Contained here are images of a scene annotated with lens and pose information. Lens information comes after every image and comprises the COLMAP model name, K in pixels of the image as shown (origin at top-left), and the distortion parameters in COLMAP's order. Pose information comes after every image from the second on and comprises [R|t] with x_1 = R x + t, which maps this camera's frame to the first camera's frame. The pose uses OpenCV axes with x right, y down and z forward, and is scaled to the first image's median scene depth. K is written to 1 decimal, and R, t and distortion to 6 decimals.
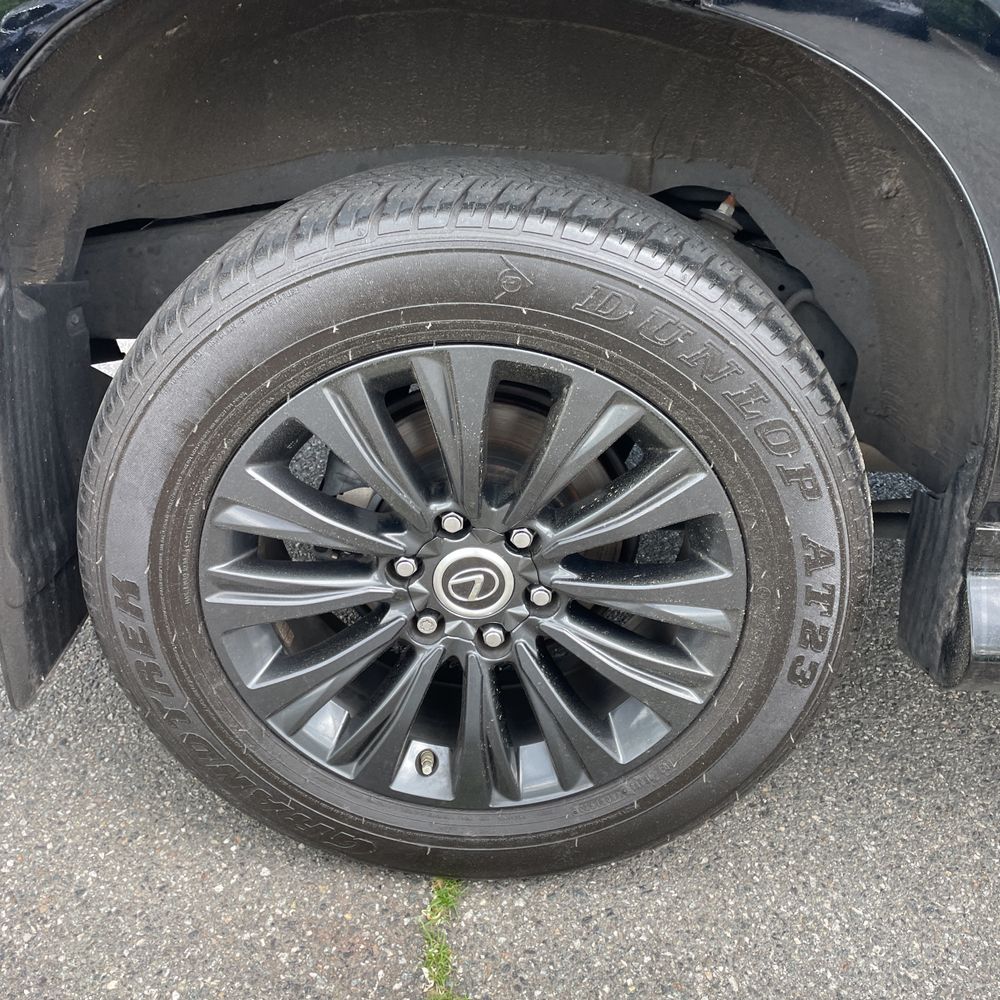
lens RADIAL K [[1015.8, 0, 501.2], [0, 1015.8, 481.4], [0, 0, 1]] dist [0.083249, -0.125419]
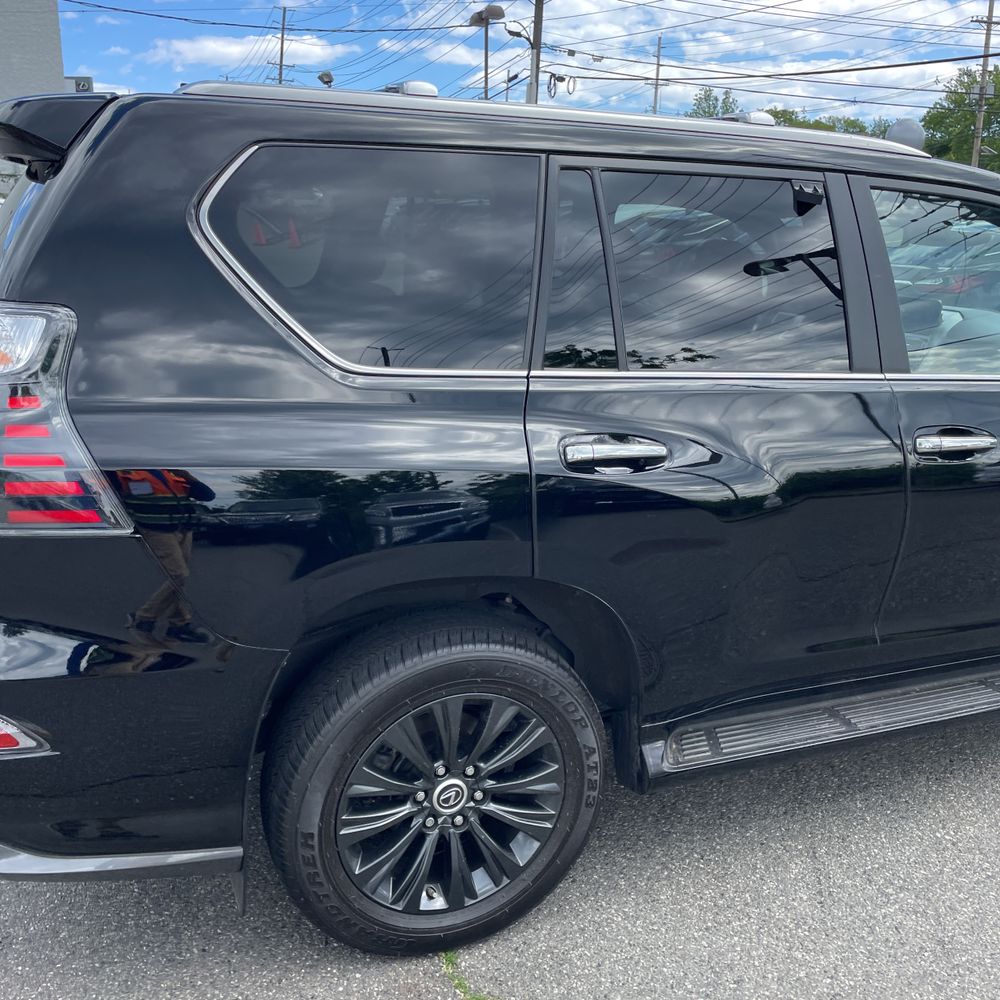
lens RADIAL K [[957.4, 0, 500.0], [0, 957.4, 500.0], [0, 0, 1]] dist [0.106885, -0.175209]
pose [[0.917877, -0.116825, 0.379281, -0.652341], [0.186024, 0.970850, -0.151148, -0.189452], [-0.350567, 0.209291, 0.912853, -1.095994]]
